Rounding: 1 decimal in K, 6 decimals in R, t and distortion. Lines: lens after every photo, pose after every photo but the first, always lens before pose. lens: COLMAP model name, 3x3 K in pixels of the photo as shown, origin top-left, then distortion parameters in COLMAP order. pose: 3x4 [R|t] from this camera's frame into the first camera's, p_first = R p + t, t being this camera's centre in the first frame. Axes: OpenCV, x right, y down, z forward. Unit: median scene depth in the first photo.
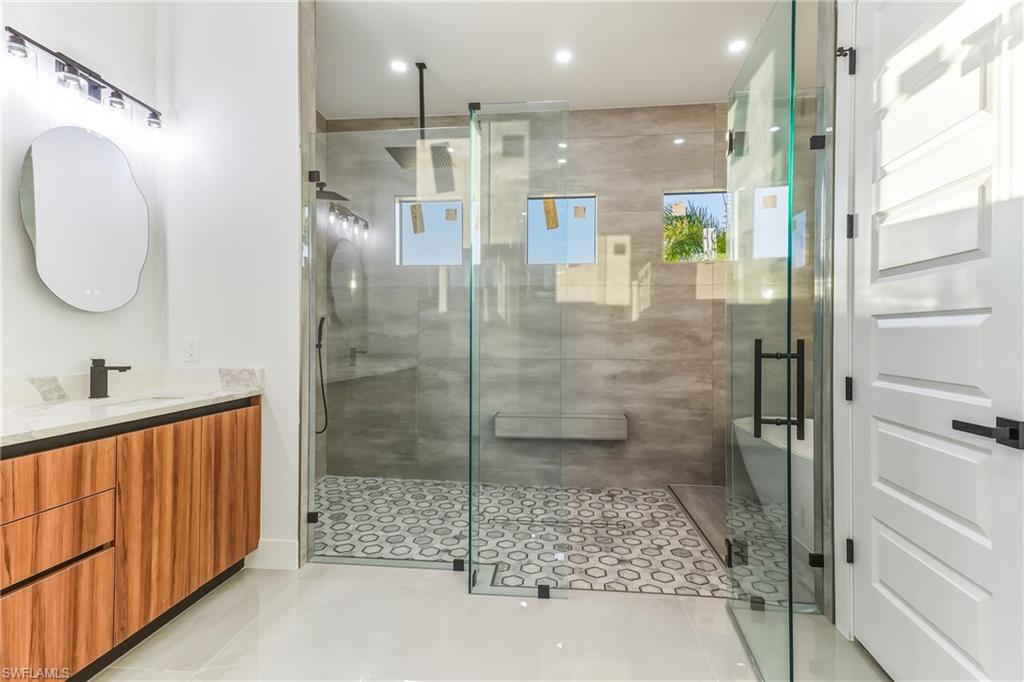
lens RADIAL K [[477.1, 0, 515.2], [0, 477.1, 336.2], [0, 0, 1]] dist [0.037705, -0.000153]
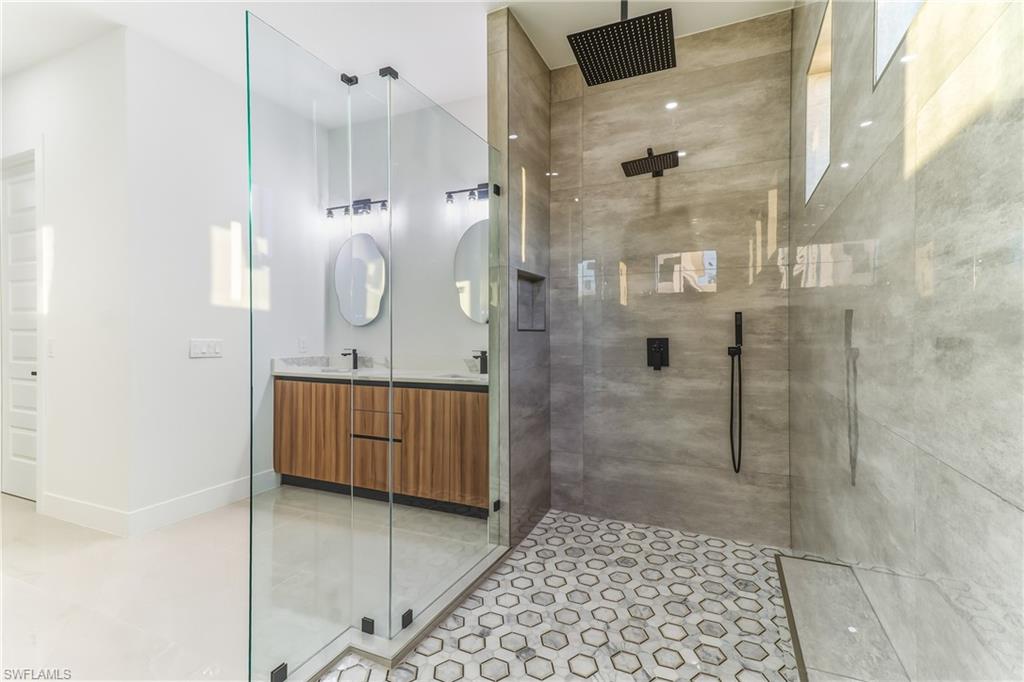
lens RADIAL K [[477.1, 0, 515.2], [0, 477.1, 336.2], [0, 0, 1]] dist [0.037705, -0.000153]
pose [[-0.337633, 0.001849, -0.941276, 0.512215], [0.004571, 0.999990, 0.000325, -0.003360], [0.941267, -0.004193, -0.337638, 1.249776]]
